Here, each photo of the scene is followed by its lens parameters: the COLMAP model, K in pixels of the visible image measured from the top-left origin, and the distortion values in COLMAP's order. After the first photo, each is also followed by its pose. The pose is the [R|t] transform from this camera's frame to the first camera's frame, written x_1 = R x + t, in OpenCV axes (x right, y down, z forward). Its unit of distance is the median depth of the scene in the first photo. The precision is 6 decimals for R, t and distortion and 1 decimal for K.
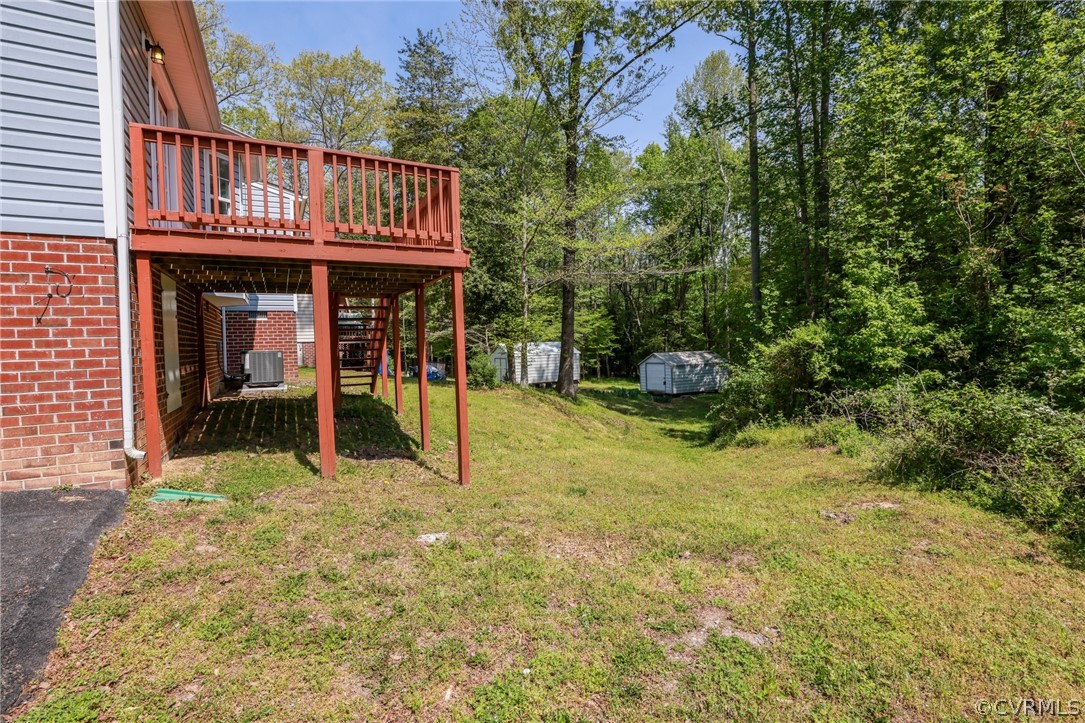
lens RADIAL K [[493.3, 0, 540.0], [0, 493.3, 367.1], [0, 0, 1]] dist [-0.033920, 0.004070]
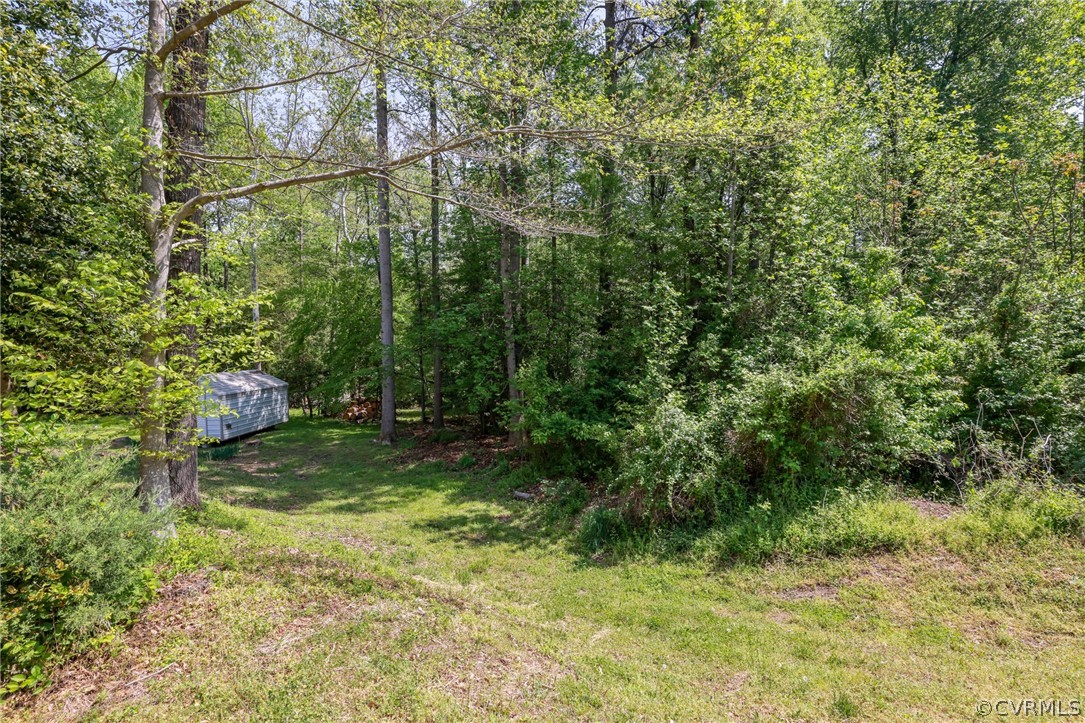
lens RADIAL K [[493.3, 0, 539.3], [0, 493.3, 352.1], [0, 0, 1]] dist [-0.033920, 0.004070]
pose [[0.478586, 0.015740, 0.877900, -0.158302], [0.035345, 0.998684, -0.037174, -0.039608], [-0.877329, 0.048821, 0.477400, 0.643168]]
